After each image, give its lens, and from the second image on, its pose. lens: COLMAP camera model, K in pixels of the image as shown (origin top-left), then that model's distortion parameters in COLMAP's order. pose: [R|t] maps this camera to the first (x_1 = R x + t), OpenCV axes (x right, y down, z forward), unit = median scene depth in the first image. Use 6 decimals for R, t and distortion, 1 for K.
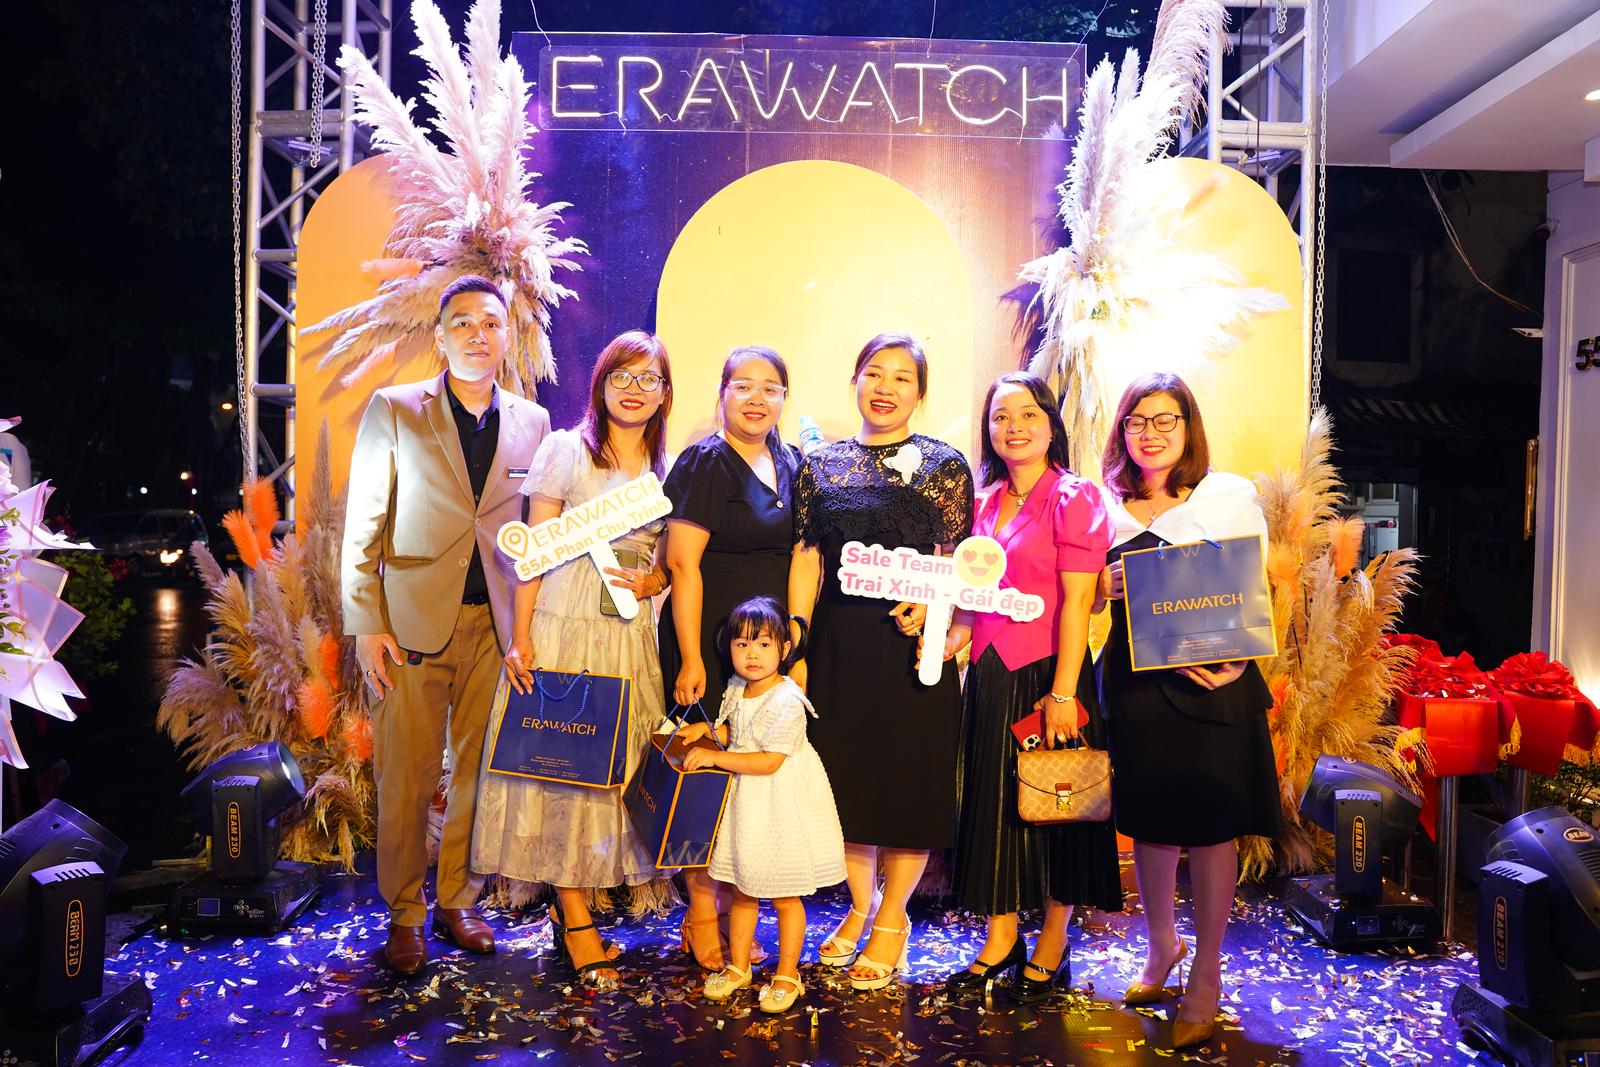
lens RADIAL K [[1172.0, 0, 800.0], [0, 1172.0, 533.5], [0, 0, 1]] dist [-0.159790, 0.140706]
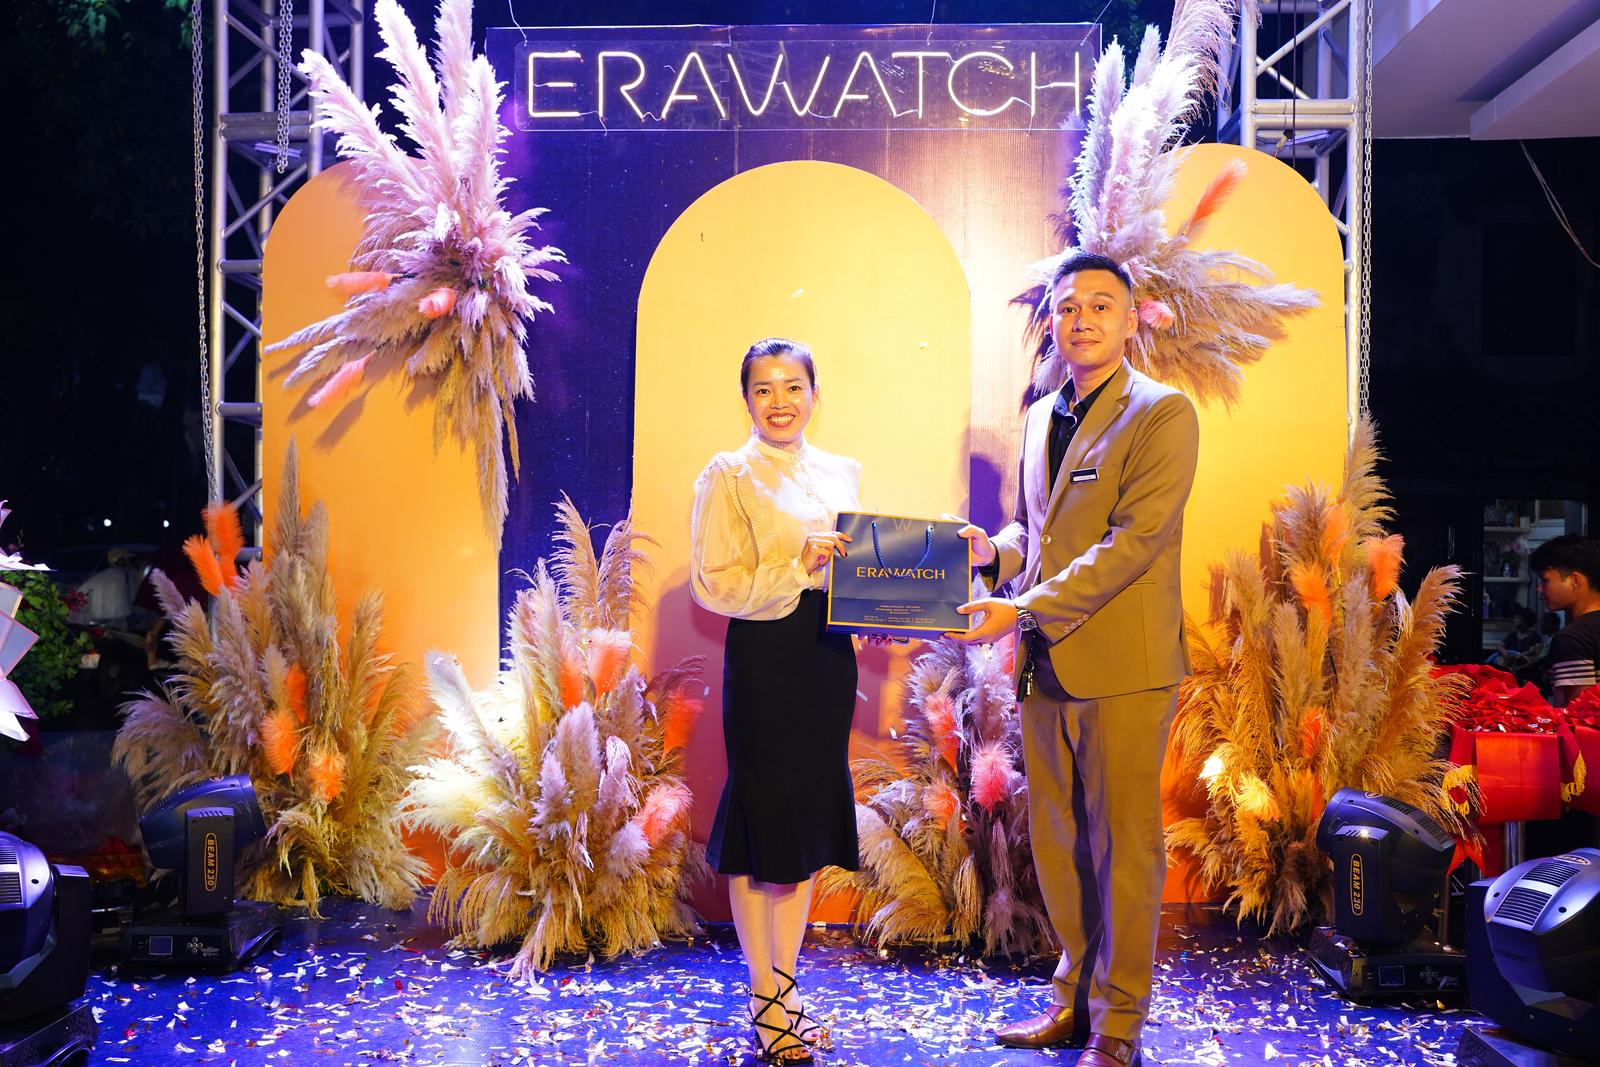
lens RADIAL K [[1365.5, 0, 791.9], [0, 1365.5, 532.1], [0, 0, 1]] dist [-0.126108, 0.197996]
pose [[0.998477, -0.008281, -0.054547, 0.061214], [0.006840, 0.999624, -0.026539, 0.009606], [0.054746, 0.026126, 0.998158, -0.096110]]
